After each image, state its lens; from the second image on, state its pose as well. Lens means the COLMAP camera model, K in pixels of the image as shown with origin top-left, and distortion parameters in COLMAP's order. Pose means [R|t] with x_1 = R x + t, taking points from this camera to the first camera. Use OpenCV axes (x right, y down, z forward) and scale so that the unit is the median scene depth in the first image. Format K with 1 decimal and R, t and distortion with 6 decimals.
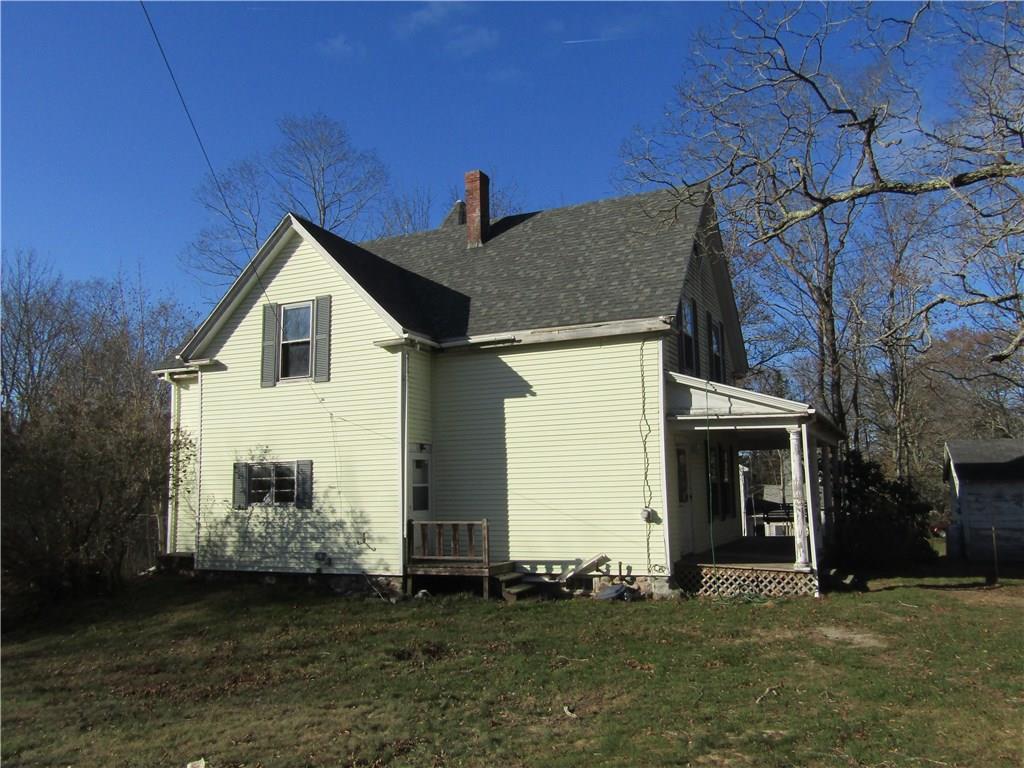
lens RADIAL K [[851.8, 0, 511.9], [0, 851.8, 381.8], [0, 0, 1]] dist [-0.012256, 0.000170]
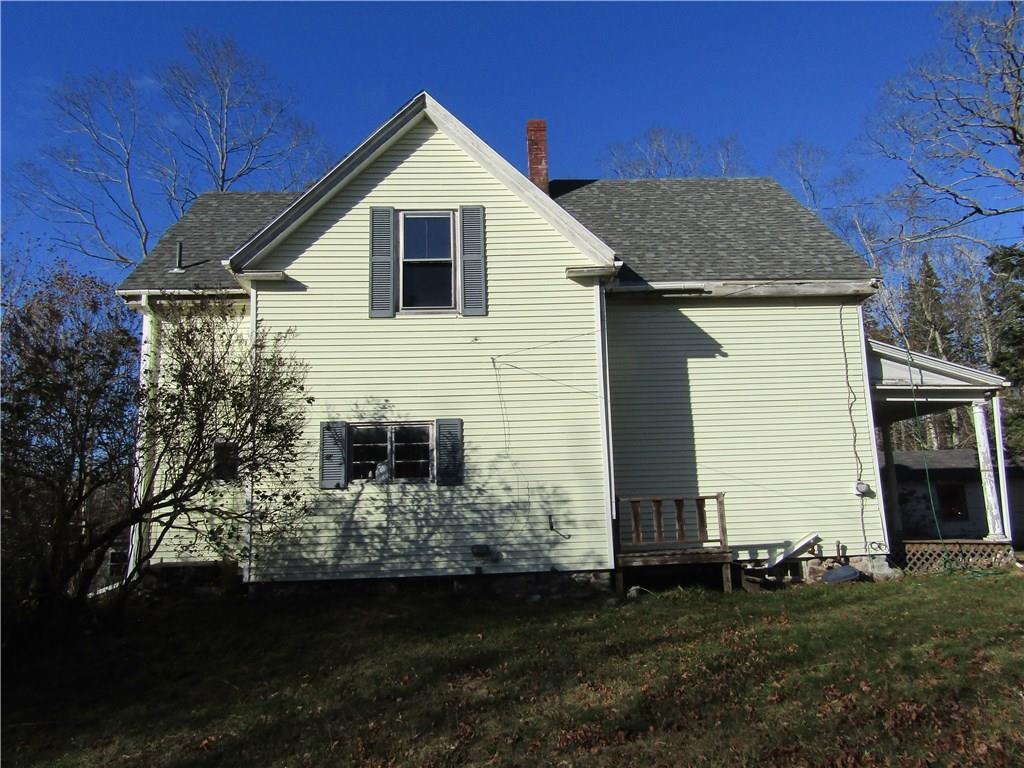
lens RADIAL K [[728.3, 0, 512.2], [0, 728.3, 386.2], [0, 0, 1]] dist [-0.010359, 0.008952]
pose [[0.878655, 0.075794, 0.471403, -0.503737], [-0.043412, 0.995912, -0.079210, 0.113453], [-0.475480, 0.049133, 0.878353, 0.438296]]
